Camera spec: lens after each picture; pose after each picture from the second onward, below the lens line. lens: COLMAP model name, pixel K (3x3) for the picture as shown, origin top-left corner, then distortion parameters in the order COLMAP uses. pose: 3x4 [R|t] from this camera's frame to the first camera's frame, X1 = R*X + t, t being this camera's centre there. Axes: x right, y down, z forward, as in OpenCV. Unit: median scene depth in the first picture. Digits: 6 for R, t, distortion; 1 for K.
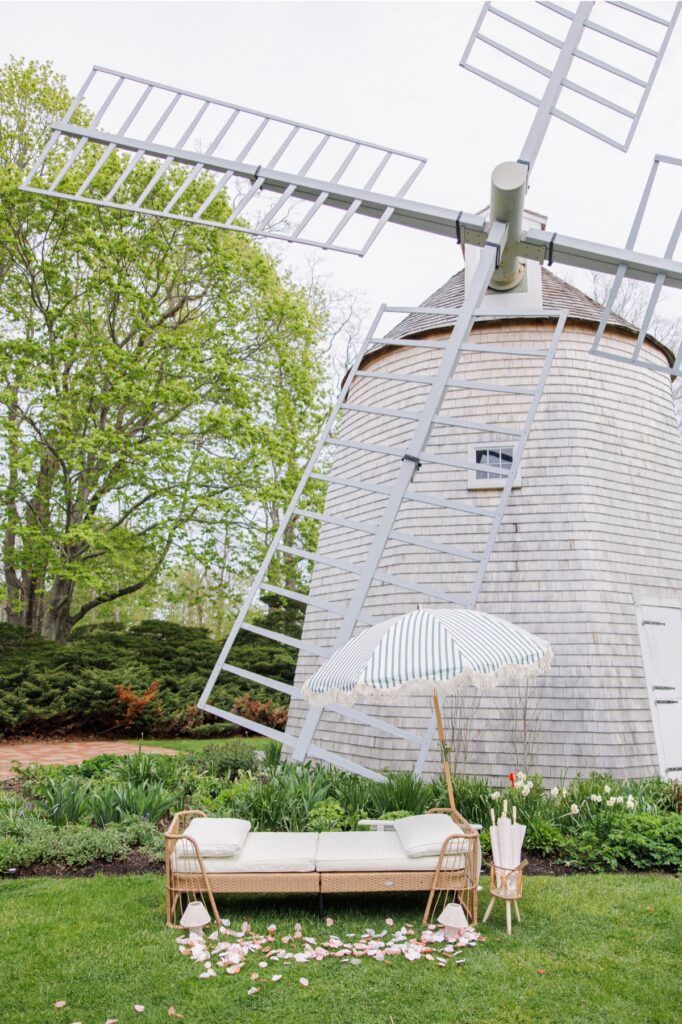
lens RADIAL K [[828.2, 0, 341.0], [0, 828.2, 512.0], [0, 0, 1]] dist [0.015195, 0.006896]
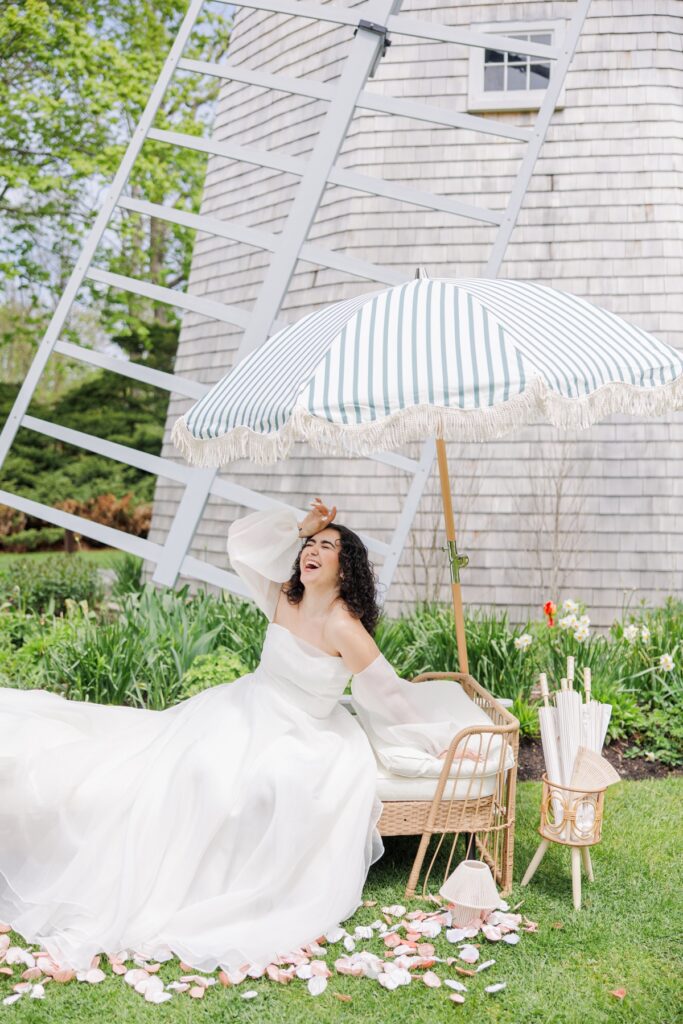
lens RADIAL K [[1203.4, 0, 341.5], [0, 1203.4, 512.0], [0, 0, 1]] dist [0.000981, 0.005180]
pose [[0.996581, -0.006785, 0.082345, 0.000732], [-0.012429, 0.972971, 0.230592, 0.052085], [-0.081684, -0.230827, 0.969560, 0.177093]]
